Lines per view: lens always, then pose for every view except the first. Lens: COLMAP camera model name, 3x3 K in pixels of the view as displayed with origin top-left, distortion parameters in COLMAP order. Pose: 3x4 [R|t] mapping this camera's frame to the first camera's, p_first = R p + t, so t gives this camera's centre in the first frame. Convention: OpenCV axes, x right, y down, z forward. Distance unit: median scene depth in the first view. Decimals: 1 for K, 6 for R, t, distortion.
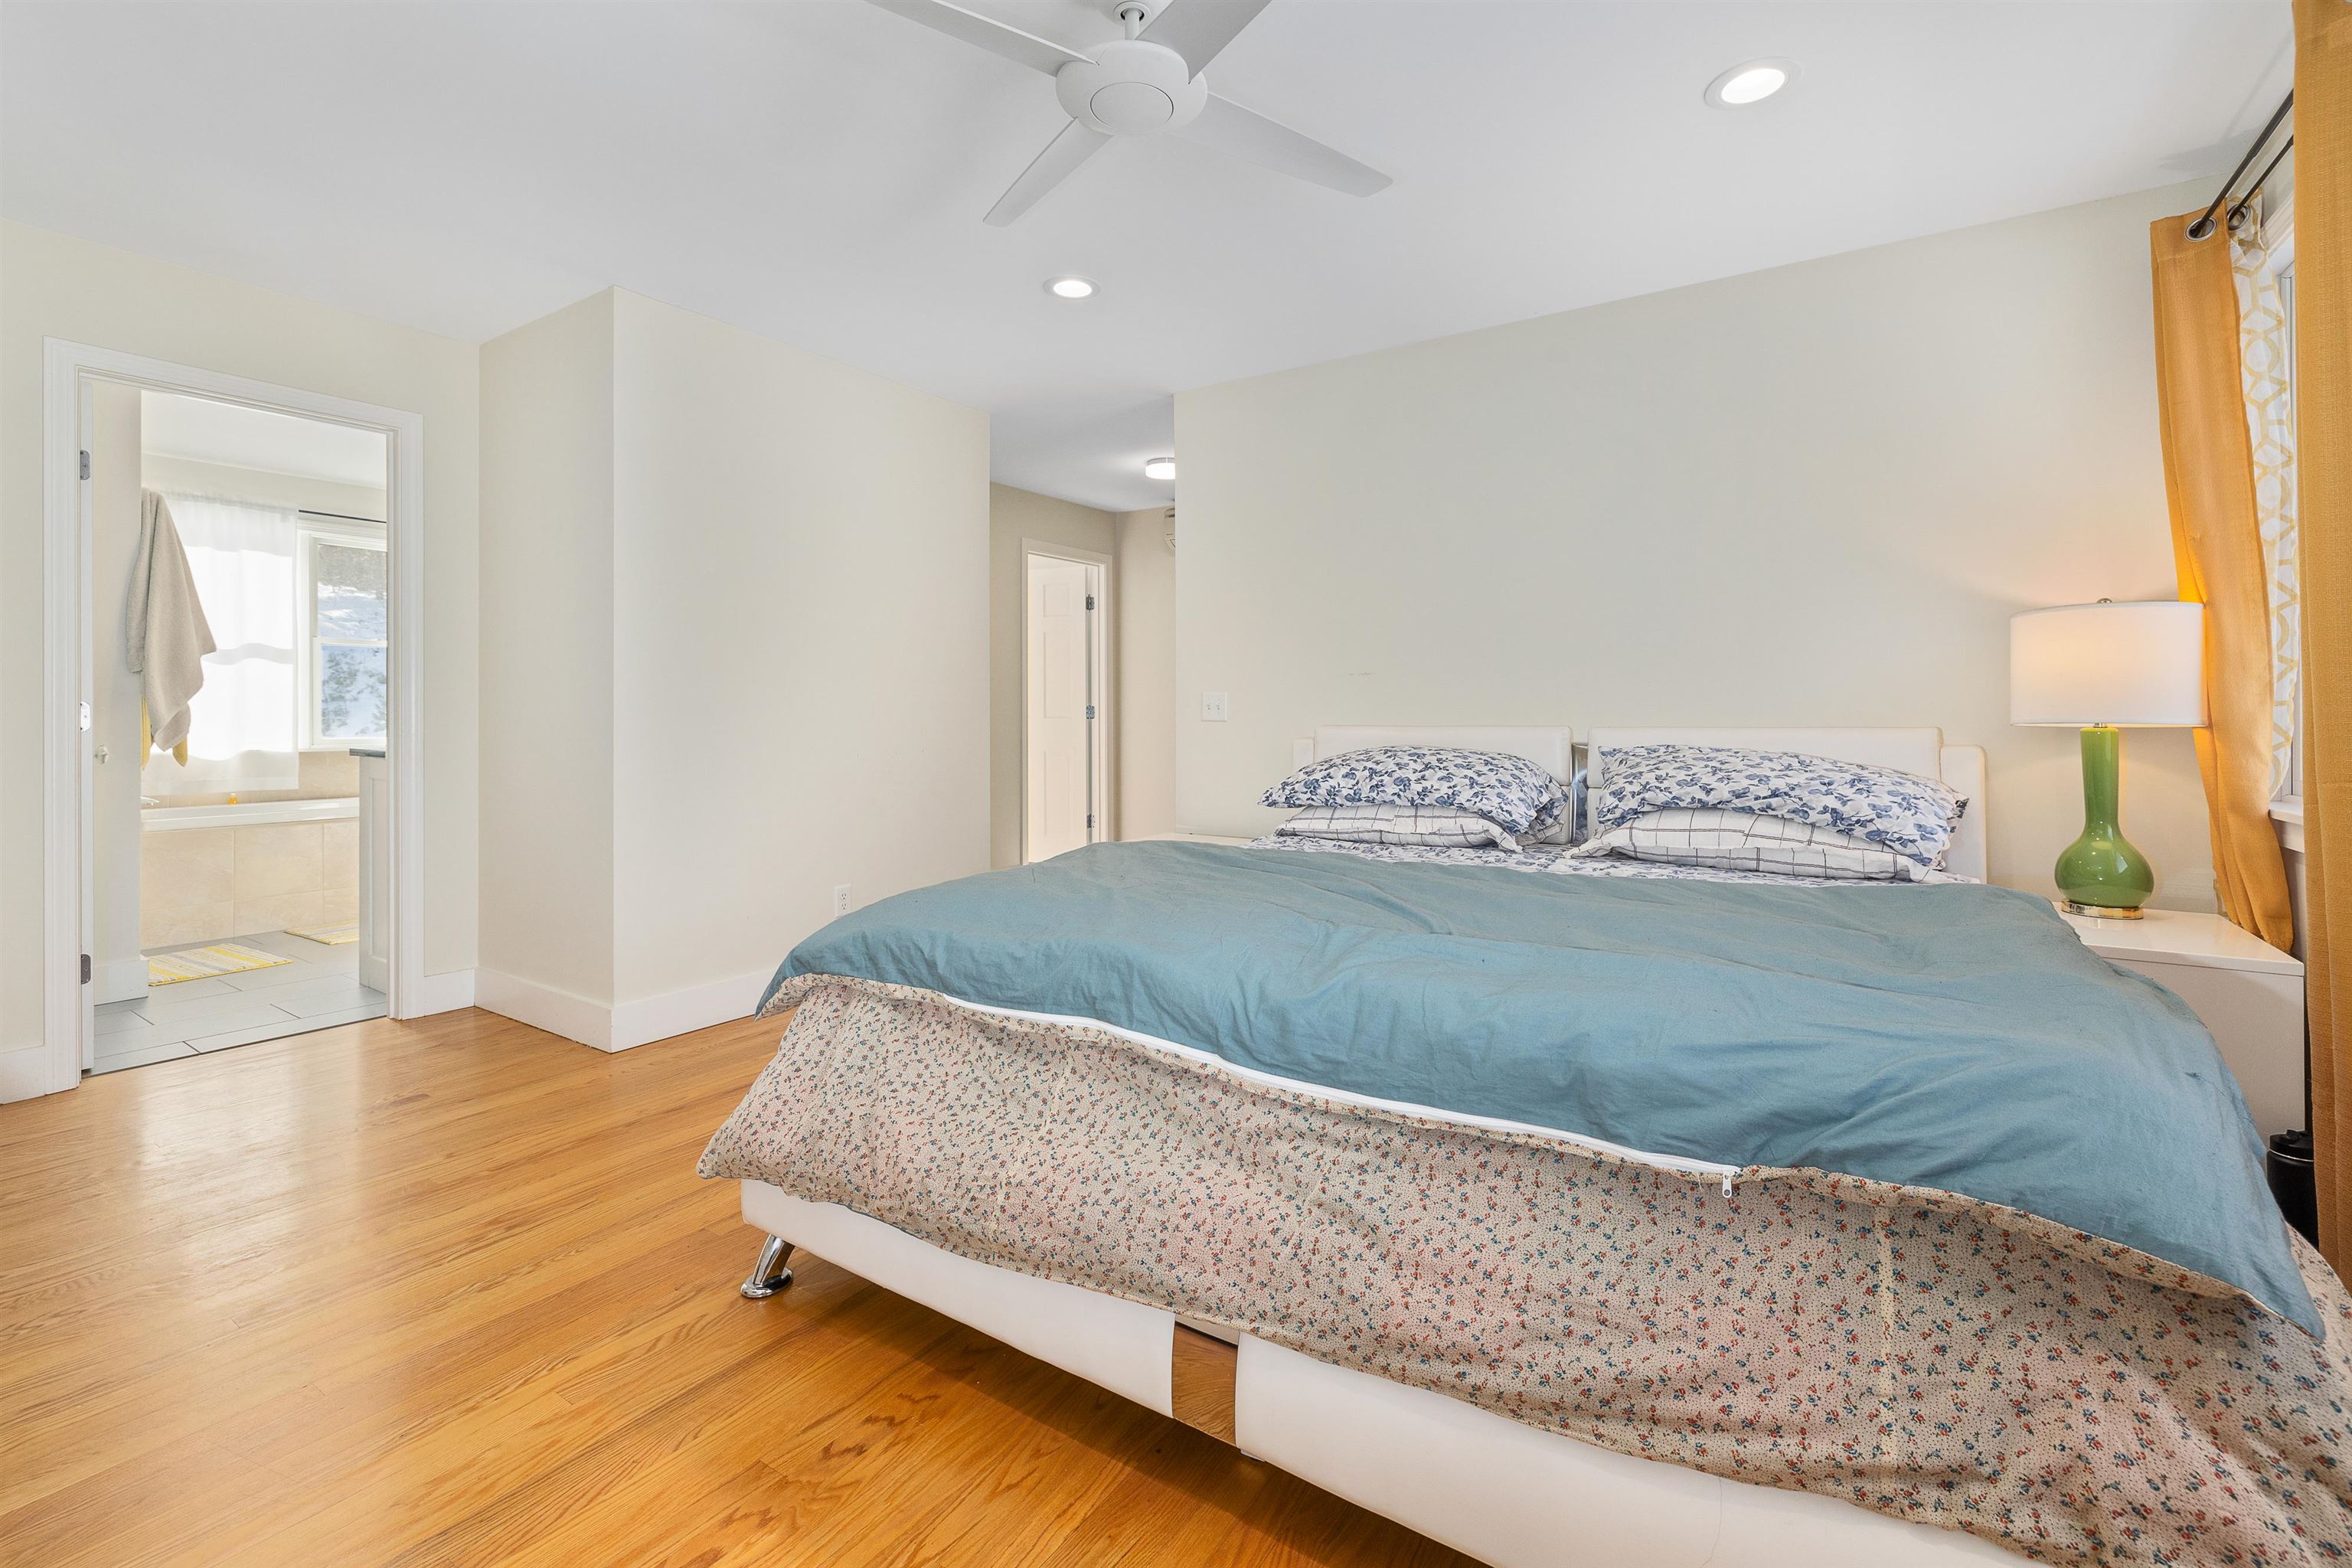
lens RADIAL K [[1027.9, 0, 1190.5], [0, 1027.9, 726.6], [0, 0, 1]] dist [-0.000872, 0.000081]
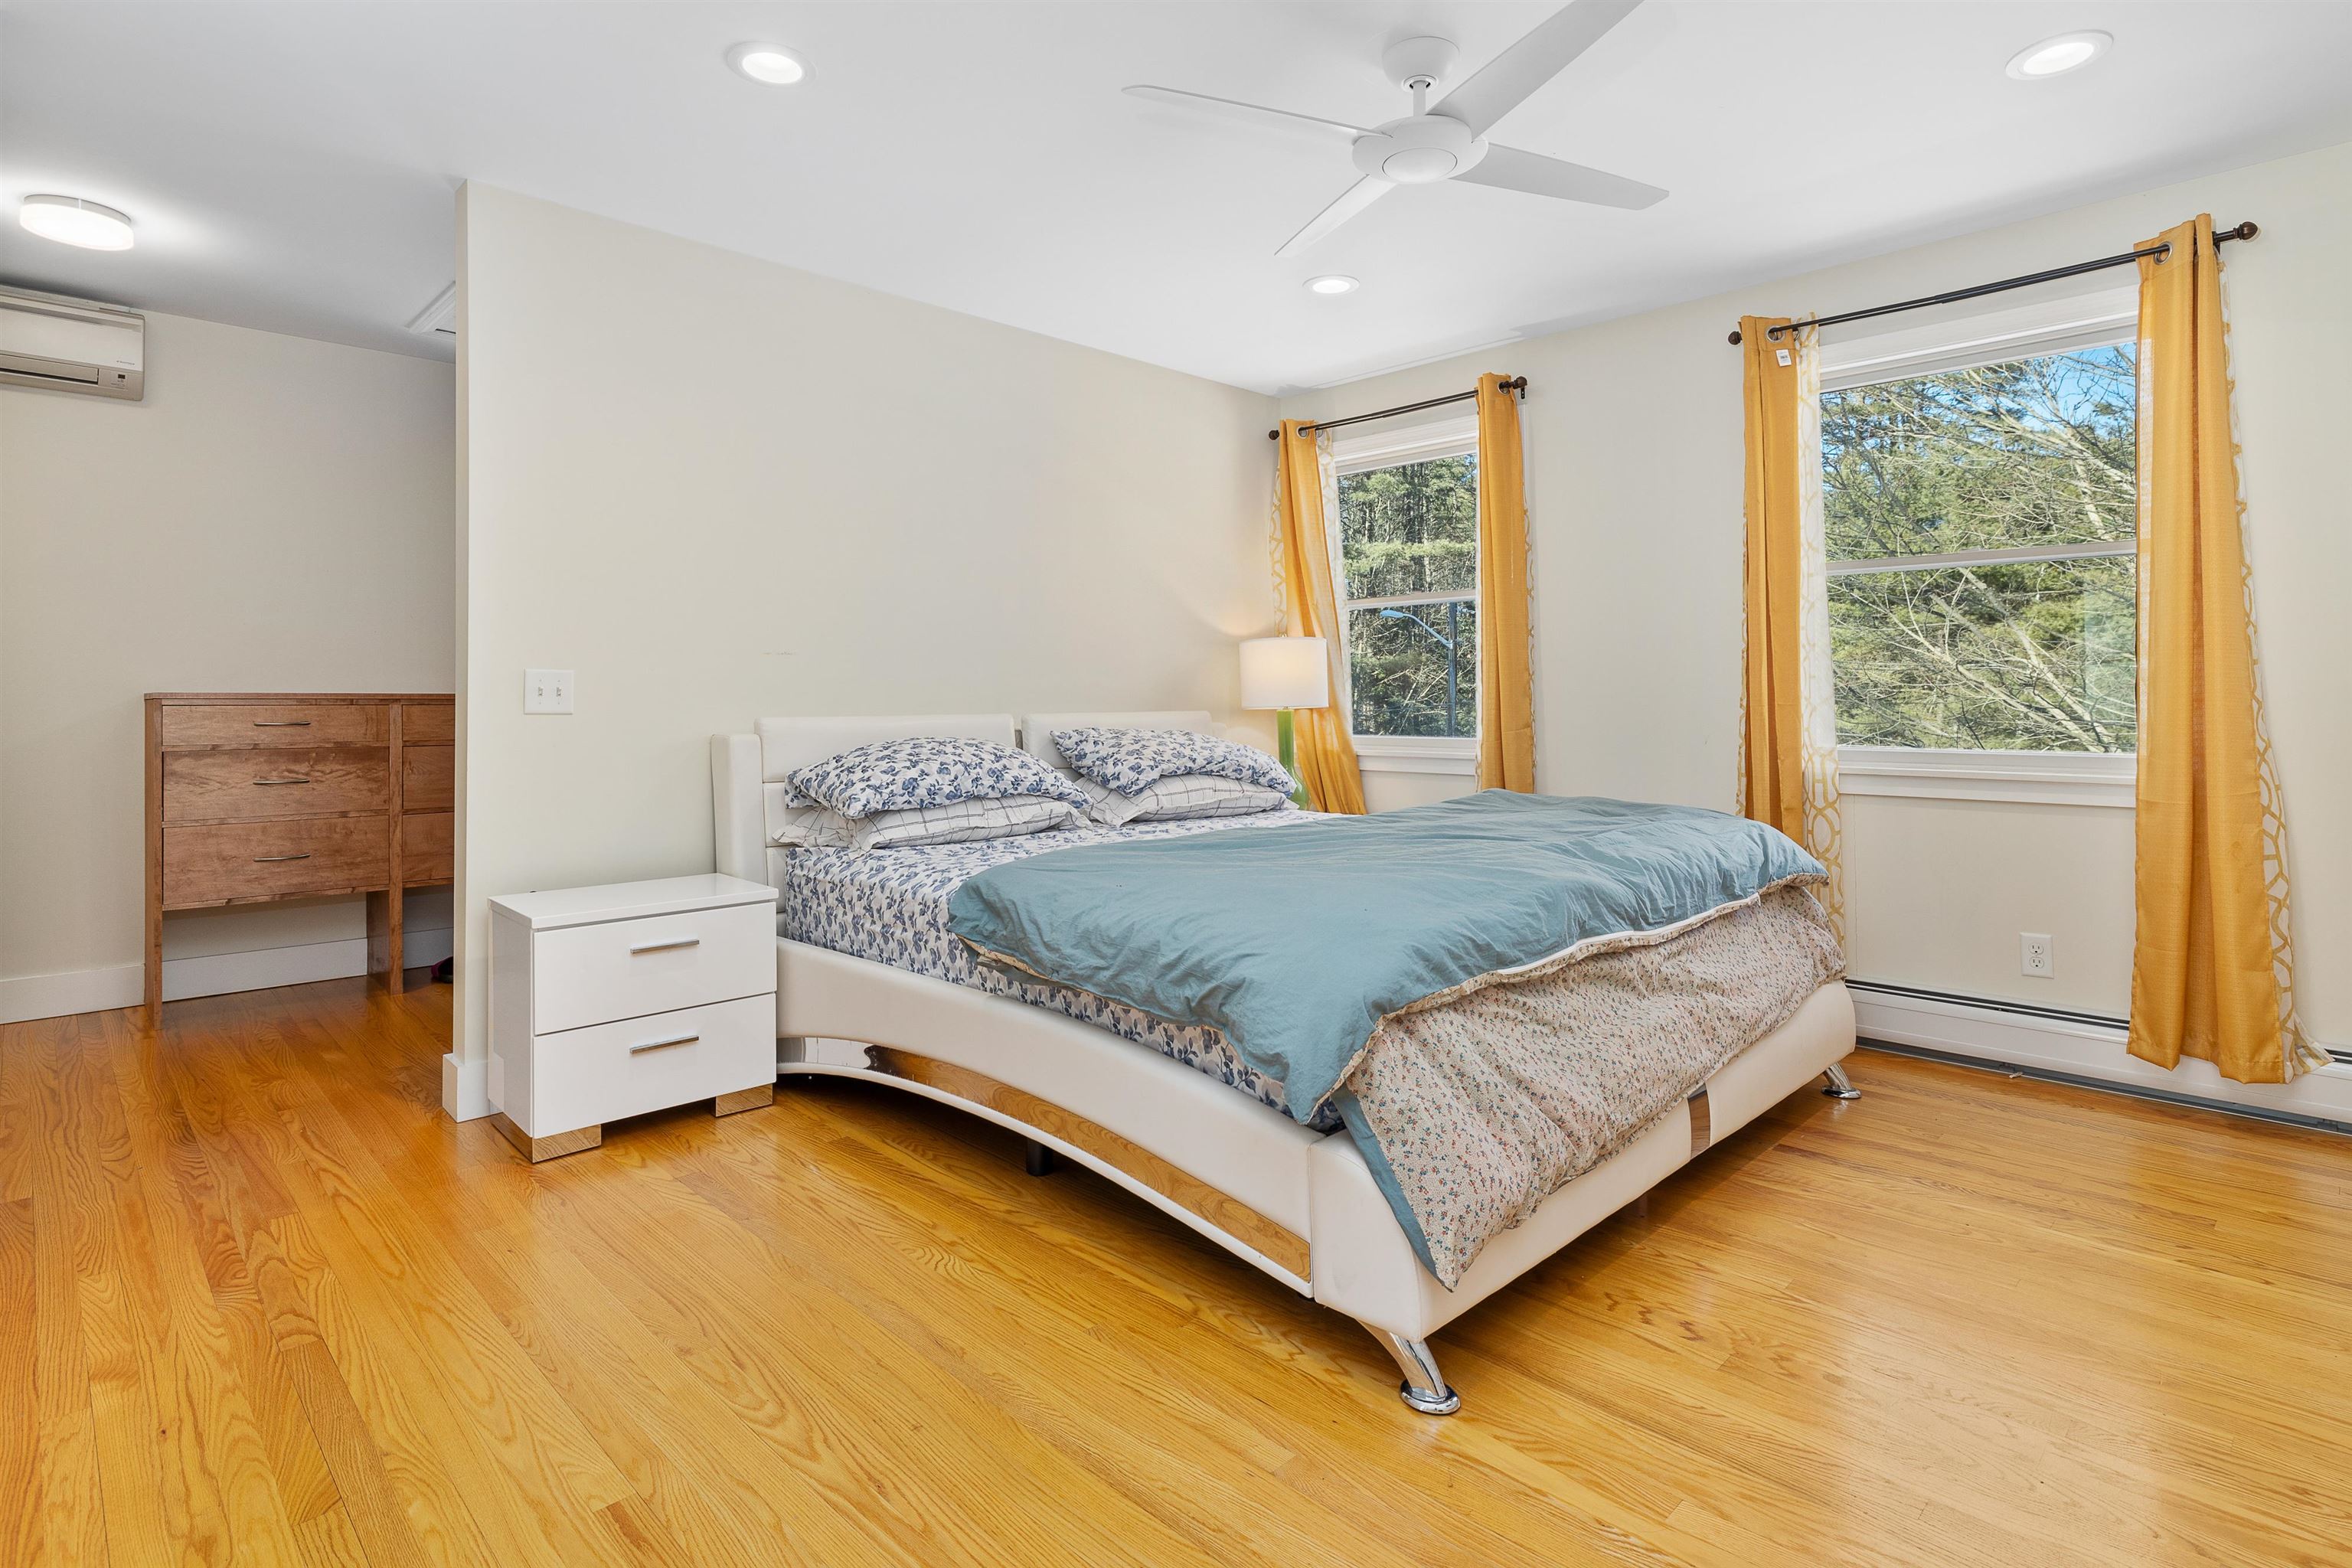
lens RADIAL K [[1172.8, 0, 1184.4], [0, 1172.8, 698.1], [0, 0, 1]] dist [-0.002235, -0.000342]
pose [[0.215050, 0.002771, 0.976599, -0.856218], [0.014253, 0.999881, -0.005976, -0.007343], [-0.976499, 0.015205, 0.214985, 0.613496]]
